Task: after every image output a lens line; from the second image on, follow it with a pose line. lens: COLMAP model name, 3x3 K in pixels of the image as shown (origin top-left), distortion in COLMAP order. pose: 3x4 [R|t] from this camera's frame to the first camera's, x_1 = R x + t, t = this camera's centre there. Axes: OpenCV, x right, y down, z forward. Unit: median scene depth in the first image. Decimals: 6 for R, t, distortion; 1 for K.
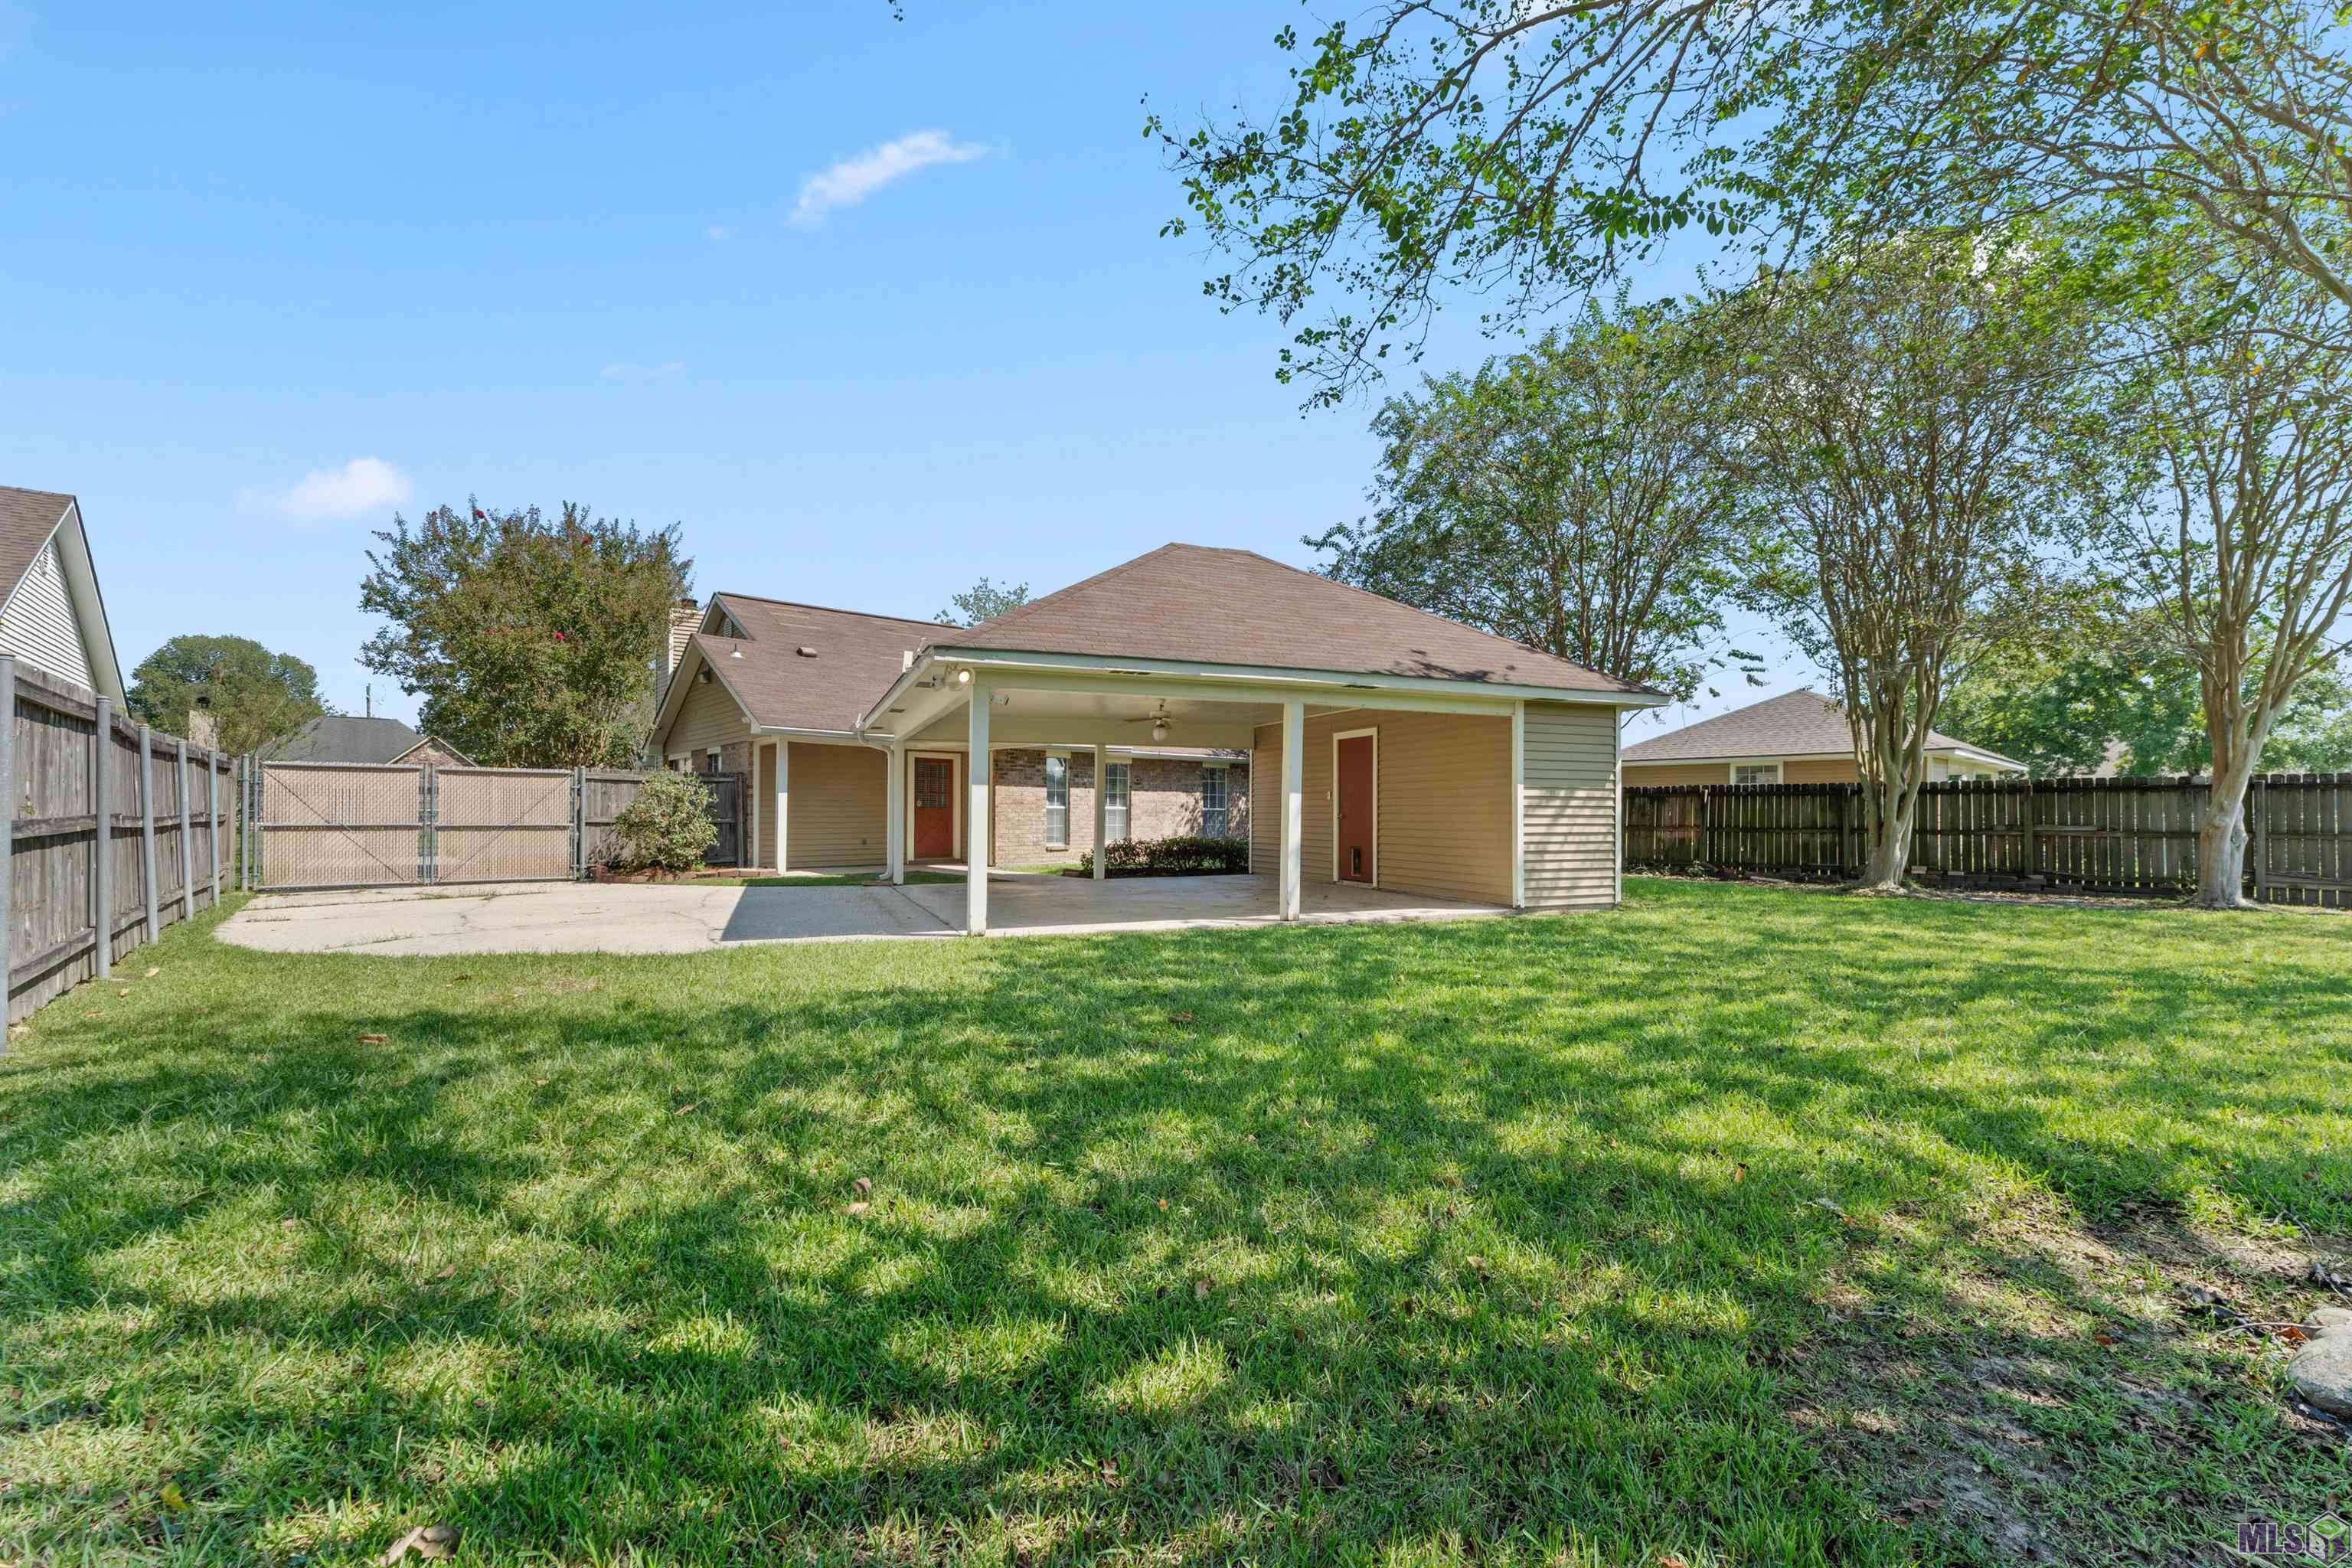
lens RADIAL K [[972.5, 0, 1171.9], [0, 972.5, 812.5], [0, 0, 1]] dist [0.011538, -0.000050]
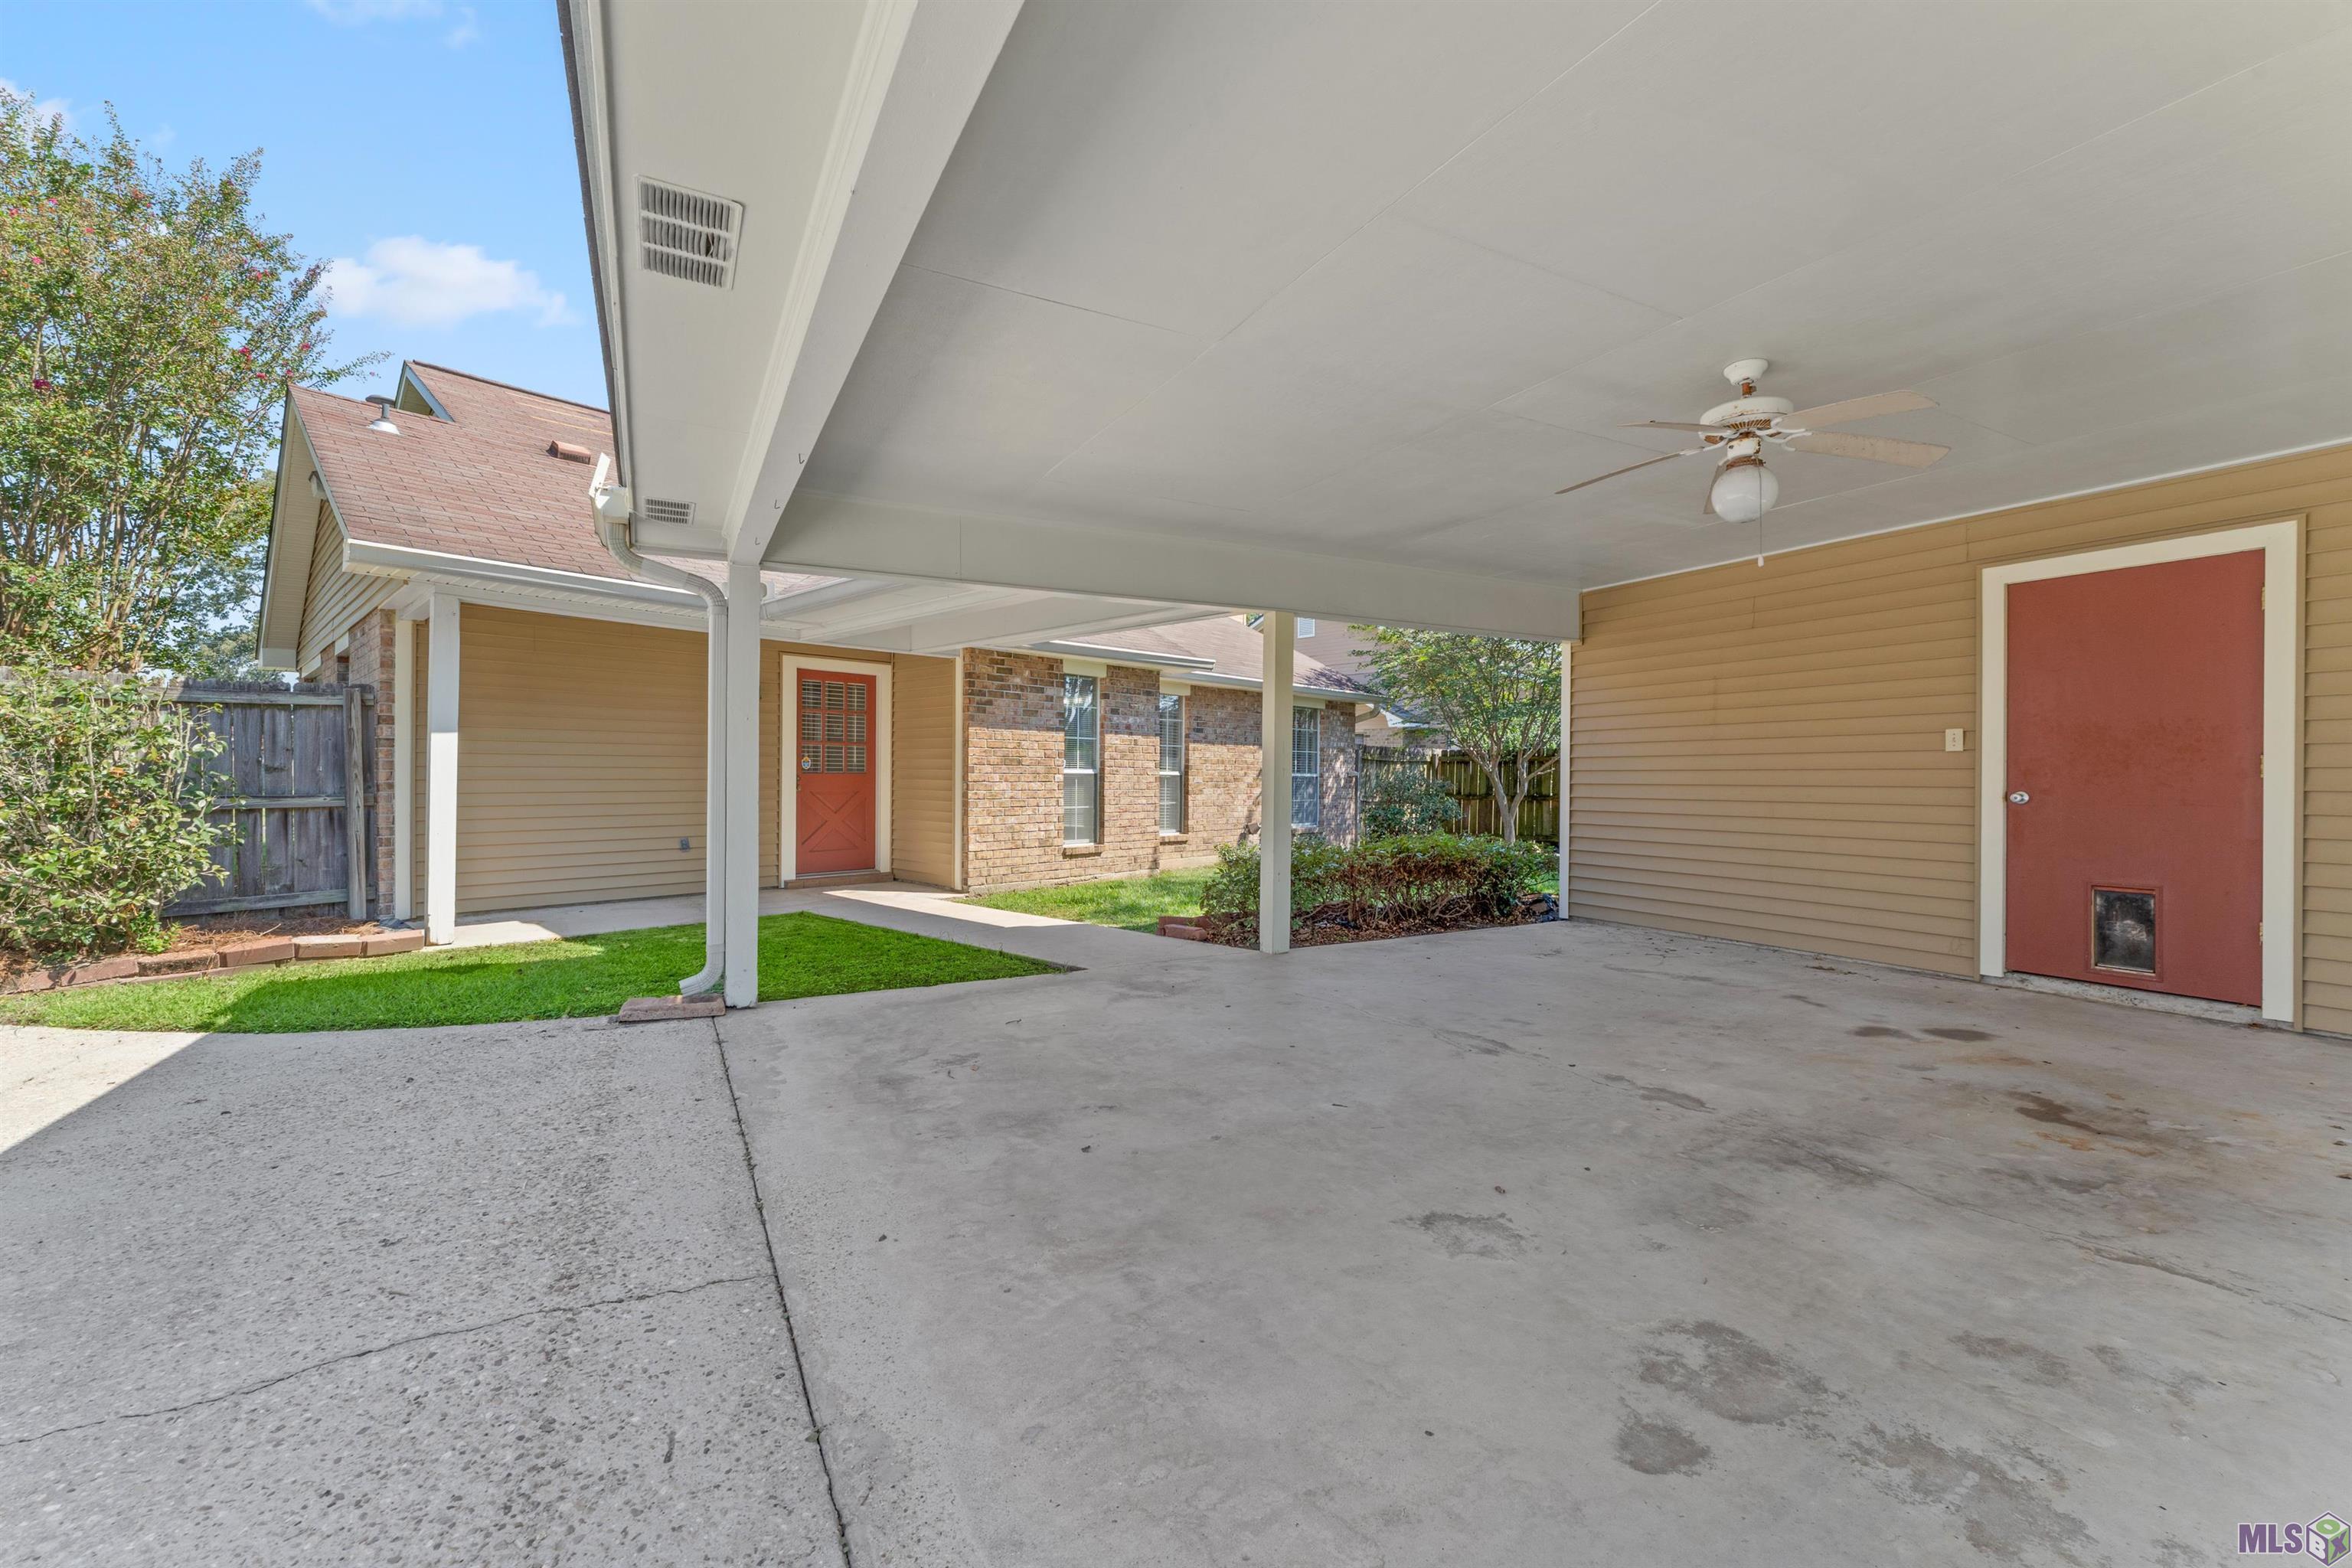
lens RADIAL K [[942.8, 0, 1156.8], [0, 942.8, 784.6], [0, 0, 1]] dist [0.000527, -0.000495]
pose [[0.994742, 0.001149, 0.102407, -0.130416], [-0.001873, 0.999974, 0.006978, -0.001853], [-0.102397, -0.007133, 0.994718, 0.500315]]
